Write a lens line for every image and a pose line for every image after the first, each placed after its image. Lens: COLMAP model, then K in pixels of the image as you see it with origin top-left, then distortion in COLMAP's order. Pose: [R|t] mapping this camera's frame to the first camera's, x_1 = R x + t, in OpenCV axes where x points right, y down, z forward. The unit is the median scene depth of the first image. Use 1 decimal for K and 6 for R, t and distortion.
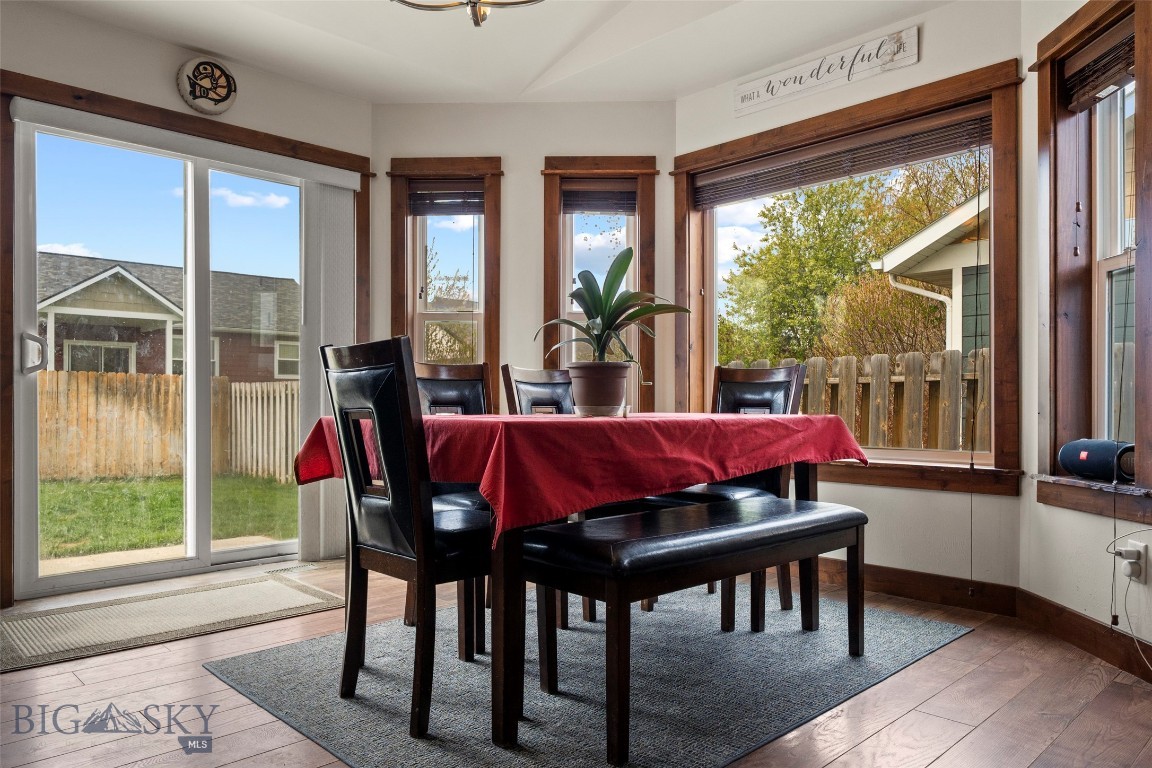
lens RADIAL K [[783.1, 0, 577.9], [0, 783.1, 402.4], [0, 0, 1]] dist [-0.000447, 0.001673]
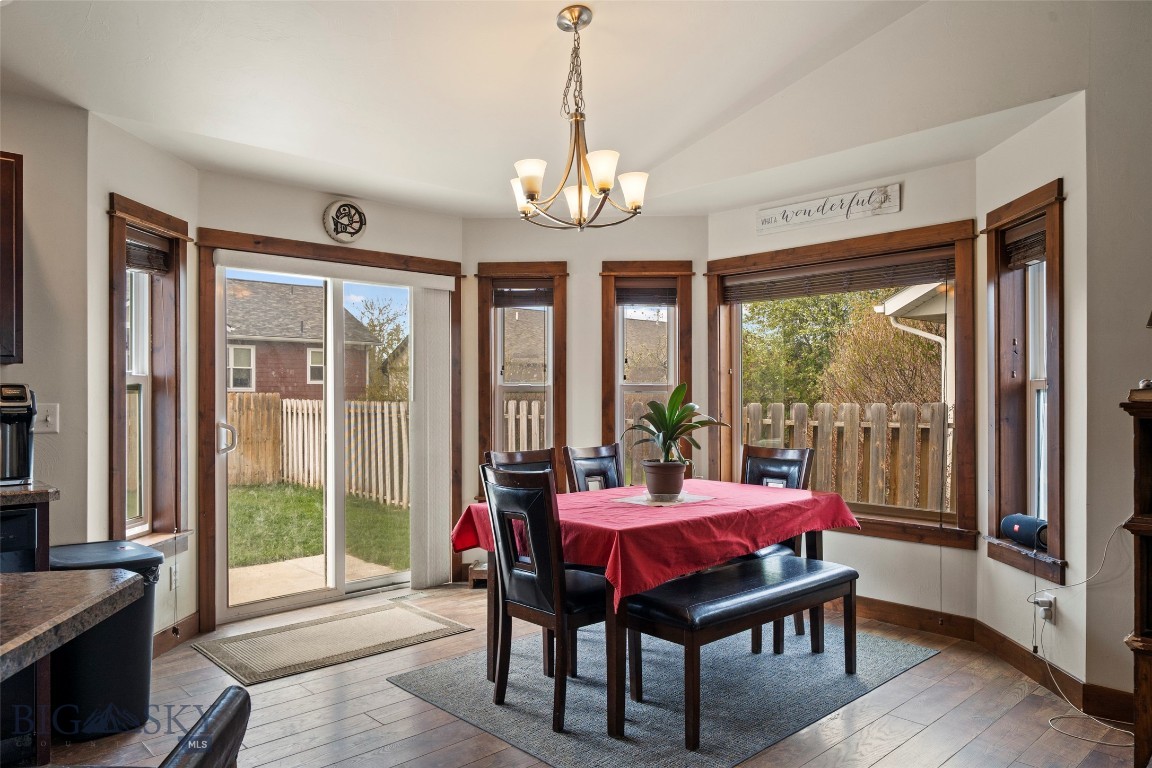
lens RADIAL K [[779.9, 0, 575.4], [0, 779.9, 392.5], [0, 0, 1]] dist [-0.002380, 0.003577]
pose [[0.999823, -0.003724, -0.018418, -0.088211], [0.003683, 0.999991, -0.002266, -0.145296], [0.018427, 0.002198, 0.999828, -0.329174]]
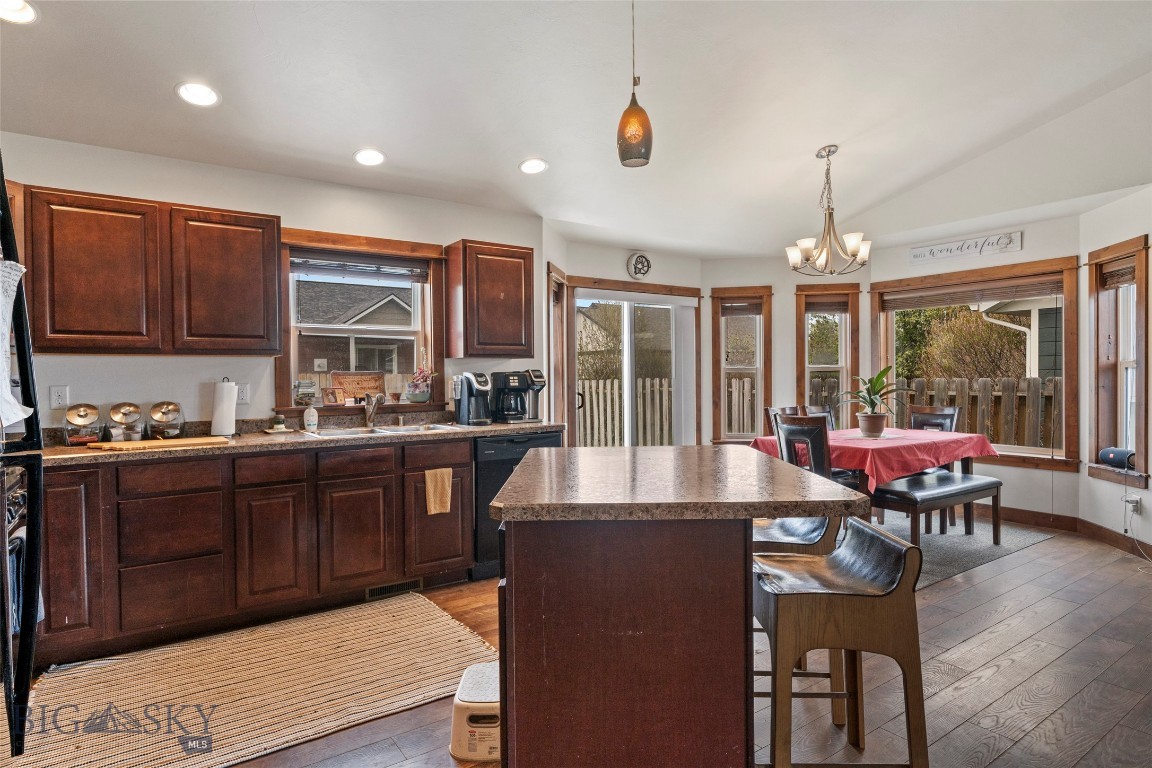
lens RADIAL K [[635.5, 0, 576.0], [0, 635.5, 384.0], [0, 0, 1]] dist [0.003495, 0.000124]
pose [[0.986989, -0.008747, -0.160552, -0.449693], [0.011120, 0.999842, 0.013890, -0.146021], [0.160405, -0.015494, 0.986930, -0.824959]]
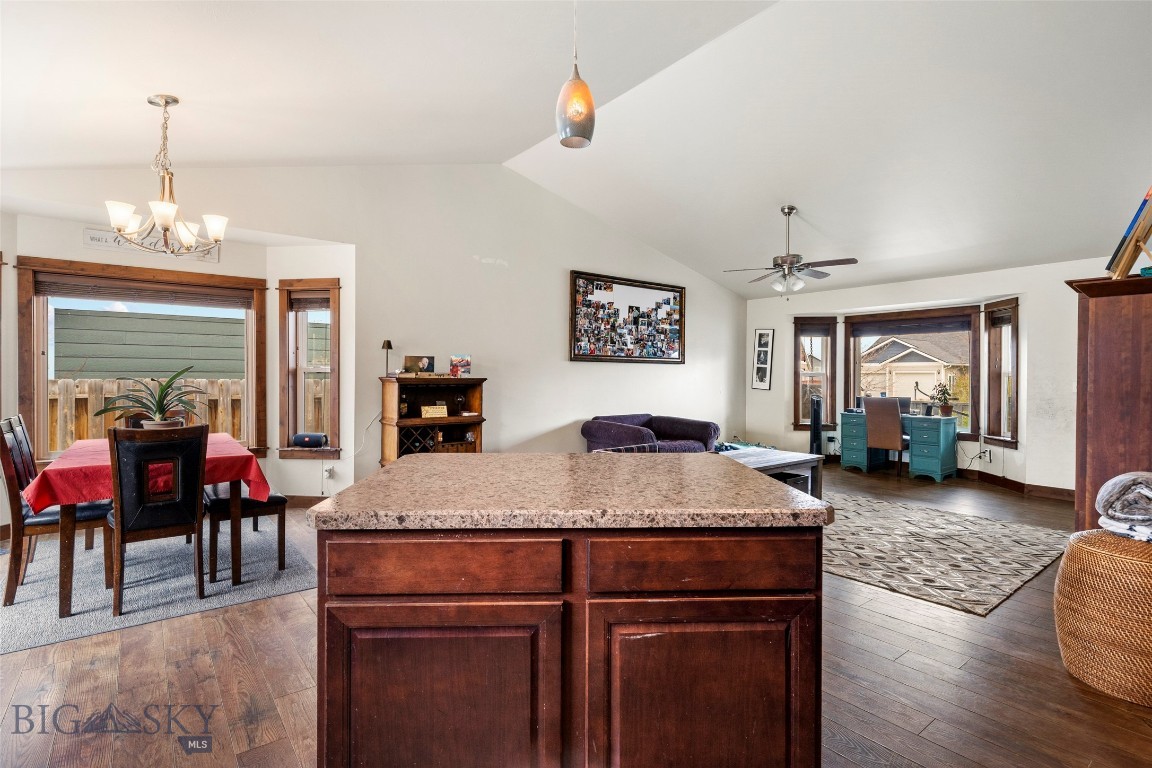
lens RADIAL K [[554.9, 0, 575.9], [0, 554.9, 379.4], [0, 0, 1]] dist [-0.002205, -0.000273]
pose [[0.114634, -0.004285, 0.993399, -1.055181], [-0.007410, 0.999959, 0.005168, -0.142208], [-0.993380, -0.007953, 0.114597, -0.165950]]
